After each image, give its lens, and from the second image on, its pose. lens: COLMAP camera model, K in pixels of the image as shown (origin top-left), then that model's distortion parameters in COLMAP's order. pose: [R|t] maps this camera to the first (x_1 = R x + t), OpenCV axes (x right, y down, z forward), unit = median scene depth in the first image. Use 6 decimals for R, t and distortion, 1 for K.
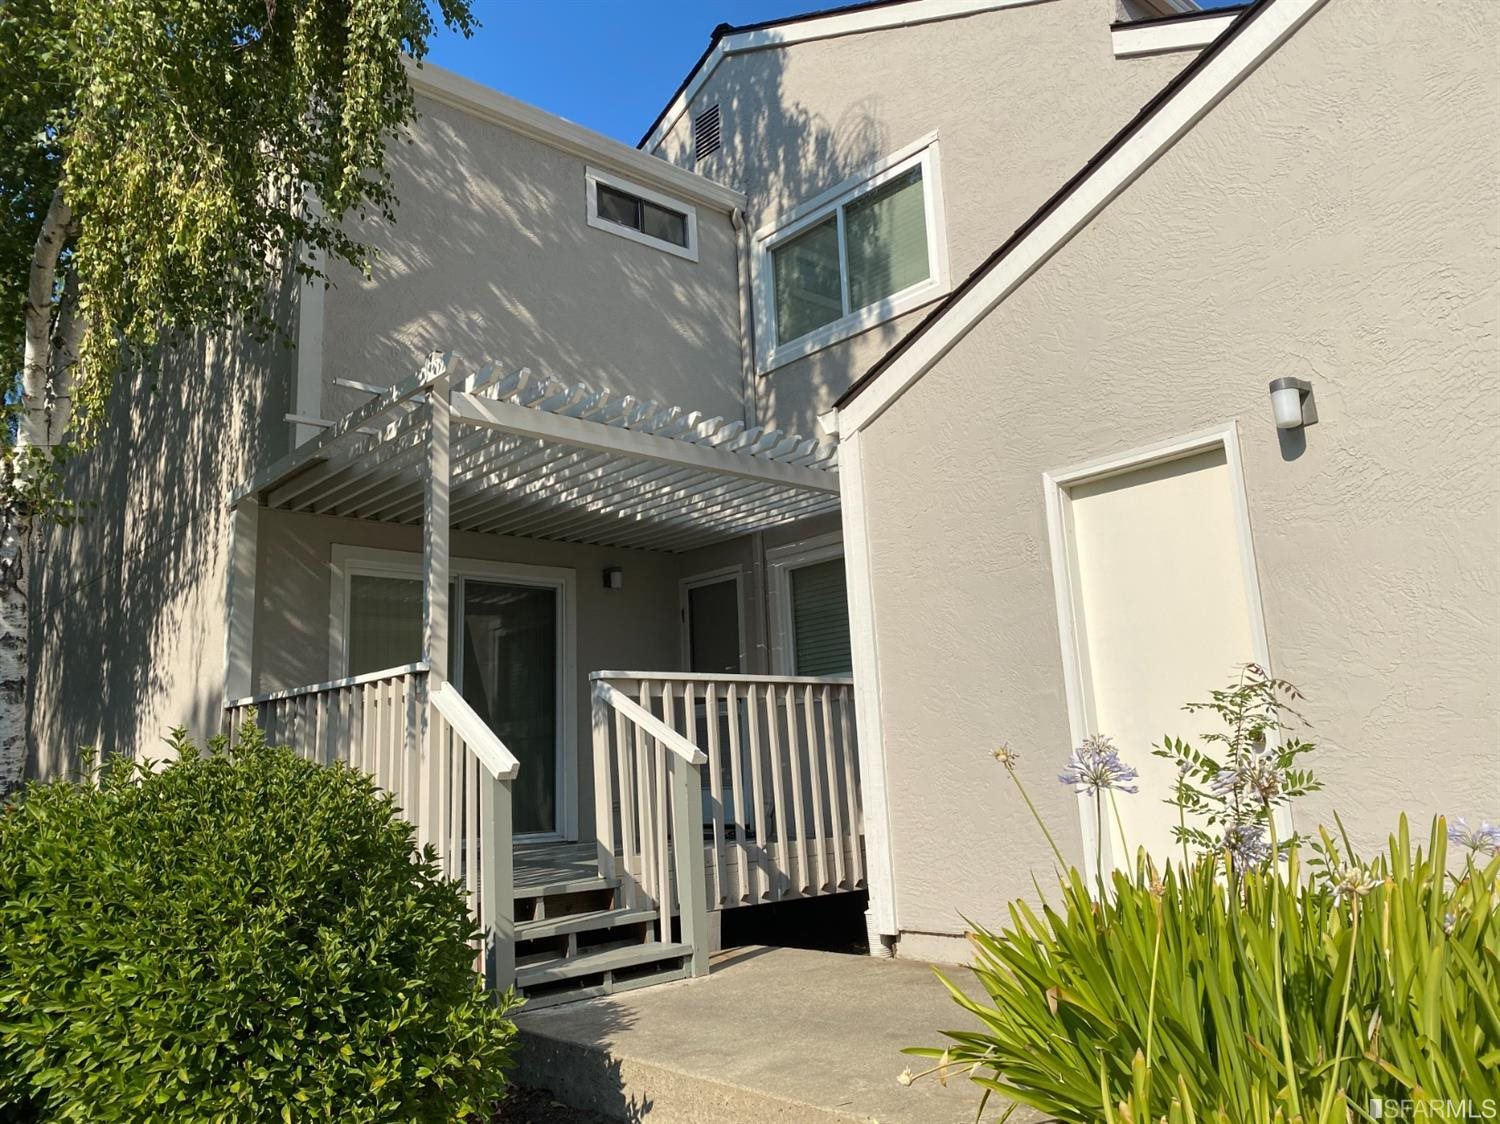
lens RADIAL K [[1115.6, 0, 750.0], [0, 1115.6, 562.0], [0, 0, 1]] dist [0.000076, -0.000032]
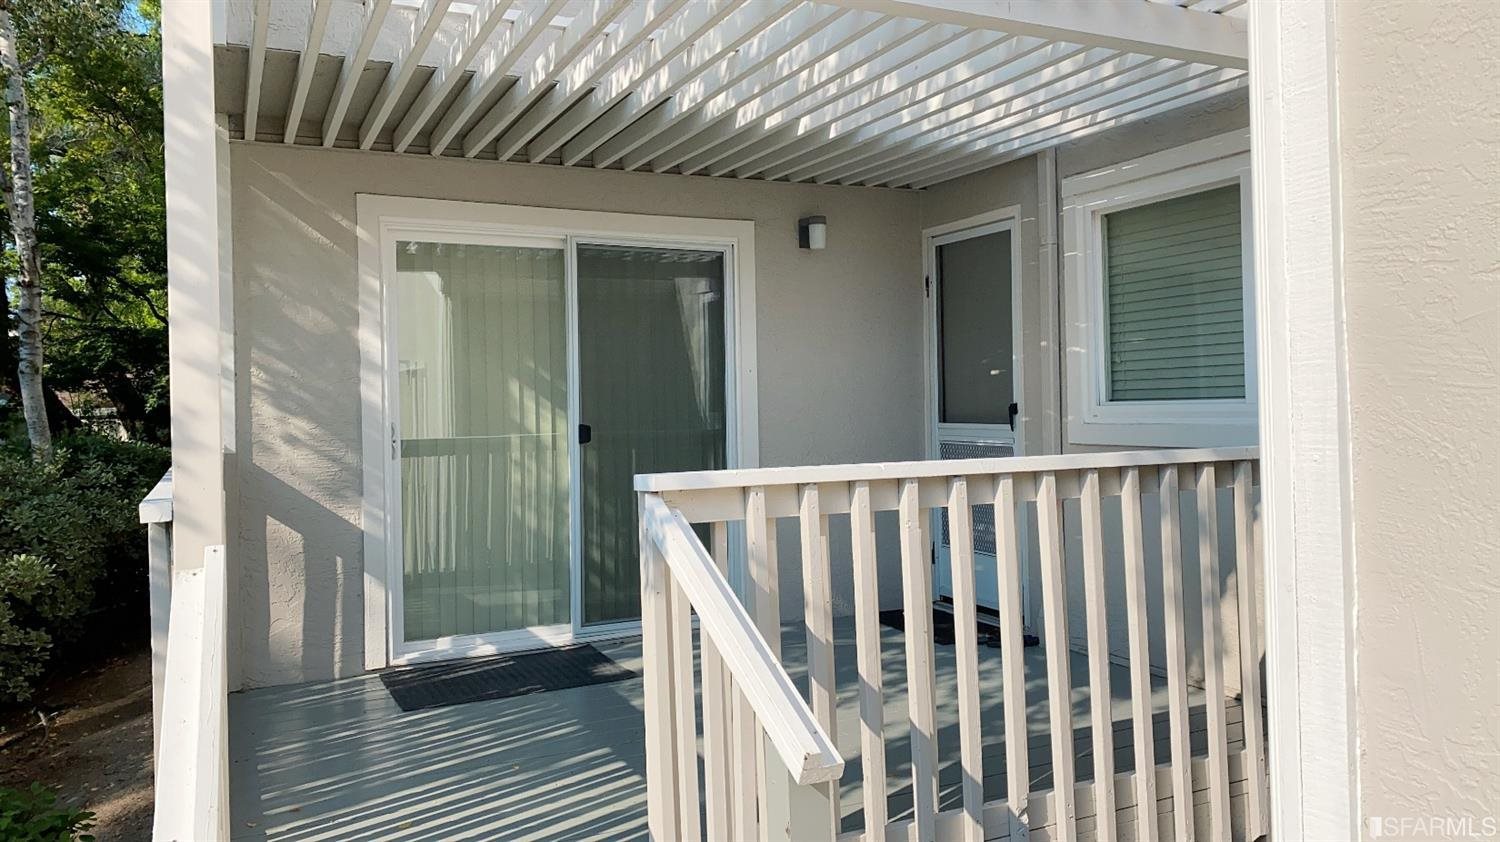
lens RADIAL K [[1095.0, 0, 721.3], [0, 1095.0, 417.8], [0, 0, 1]] dist [0.069088, -0.091197]
pose [[0.956675, 0.028537, -0.289756, 0.016908], [0.030975, 0.979562, 0.198741, -0.010633], [0.289505, -0.199106, 0.936239, 0.422402]]
